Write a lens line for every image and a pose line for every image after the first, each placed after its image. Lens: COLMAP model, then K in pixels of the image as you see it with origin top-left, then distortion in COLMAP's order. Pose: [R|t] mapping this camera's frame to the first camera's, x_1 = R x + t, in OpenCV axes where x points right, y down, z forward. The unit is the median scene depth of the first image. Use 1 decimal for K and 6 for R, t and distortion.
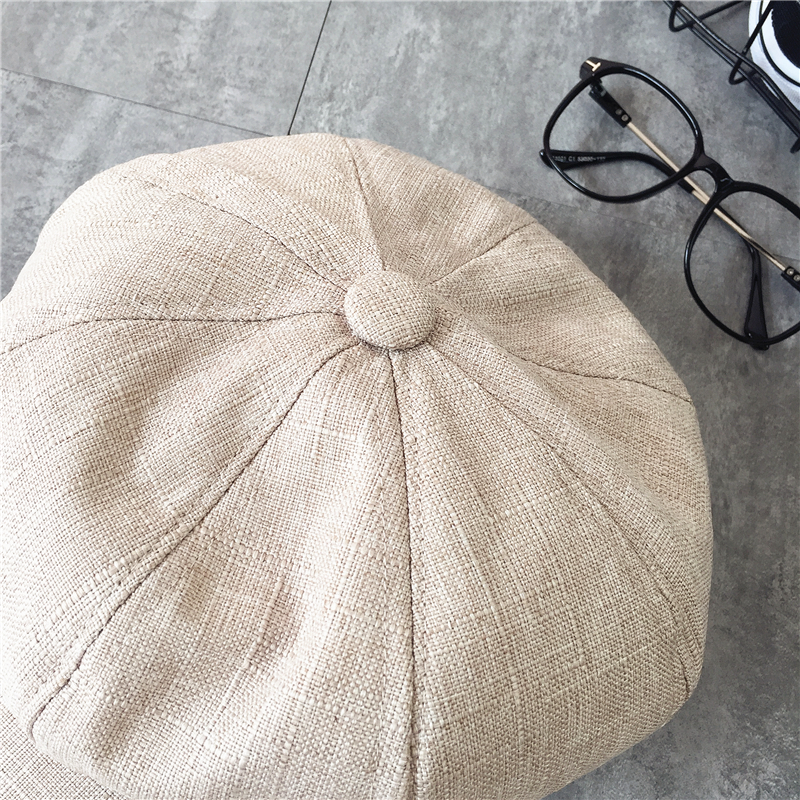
lens RADIAL K [[903.3, 0, 409.6], [0, 903.3, 387.2], [0, 0, 1]] dist [0.099366, -0.155225]
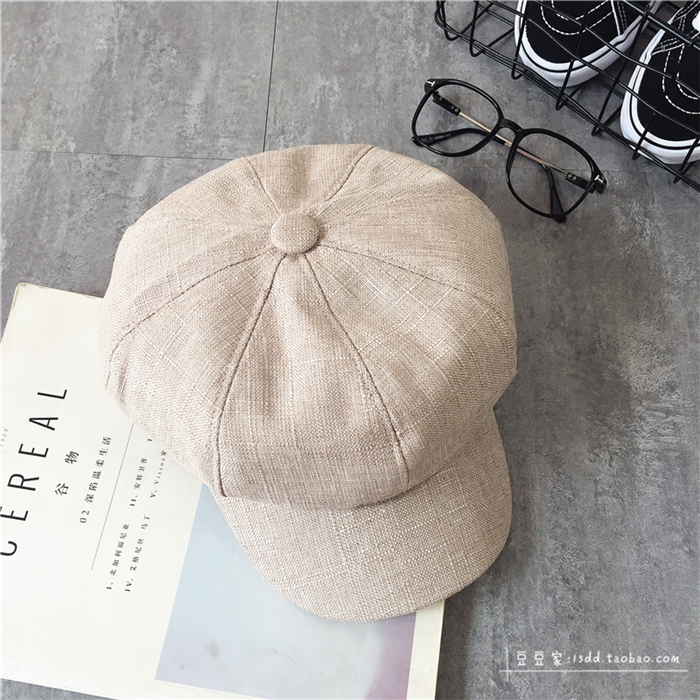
lens RADIAL K [[790.4, 0, 358.4], [0, 790.4, 338.8], [0, 0, 1]] dist [0.099366, -0.155225]
pose [[0.978708, -0.202531, 0.033351, -0.077072], [0.204753, 0.974721, -0.089412, 0.213381], [-0.014400, 0.094337, 0.995436, -0.426667]]
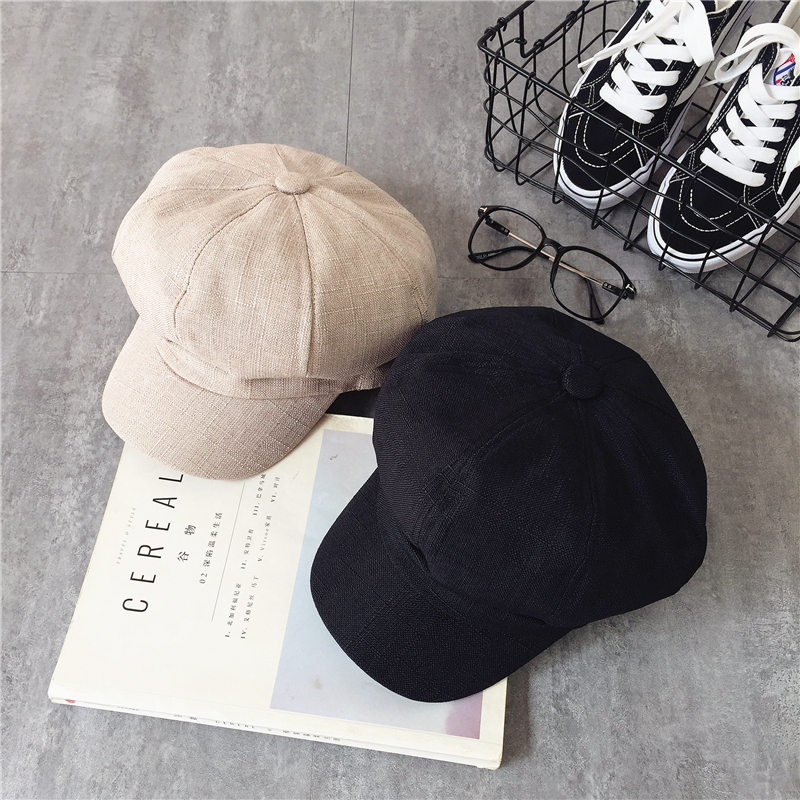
lens RADIAL K [[903.3, 0, 409.6], [0, 903.3, 387.2], [0, 0, 1]] dist [0.099366, -0.155225]
pose [[0.973341, -0.221481, 0.059612, -0.155731], [0.228678, 0.957160, -0.177626, 0.324135], [-0.017717, 0.186523, 0.982291, -0.843832]]
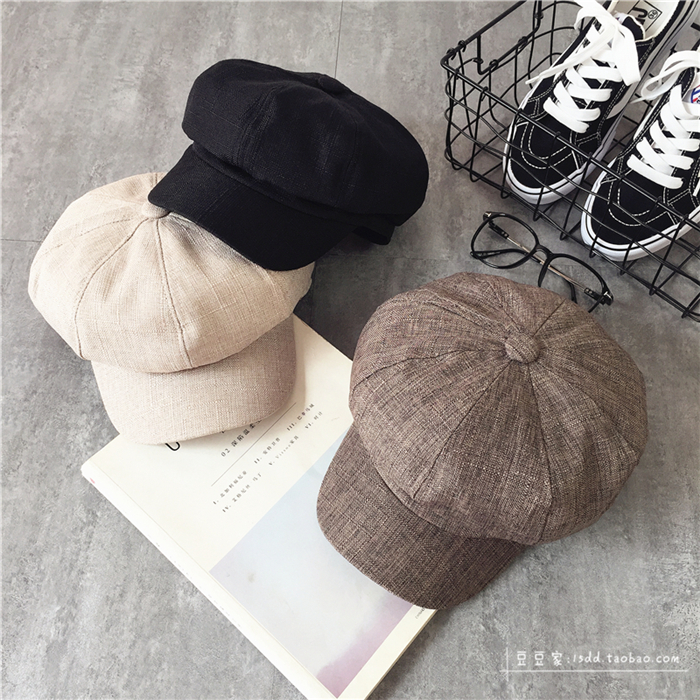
lens RADIAL K [[790.4, 0, 358.4], [0, 790.4, 338.8], [0, 0, 1]] dist [0.099366, -0.155225]
pose [[0.982327, -0.184568, 0.031120, -0.133310], [0.186987, 0.960271, -0.207162, 0.358897], [0.008352, 0.209320, 0.977812, -0.895185]]
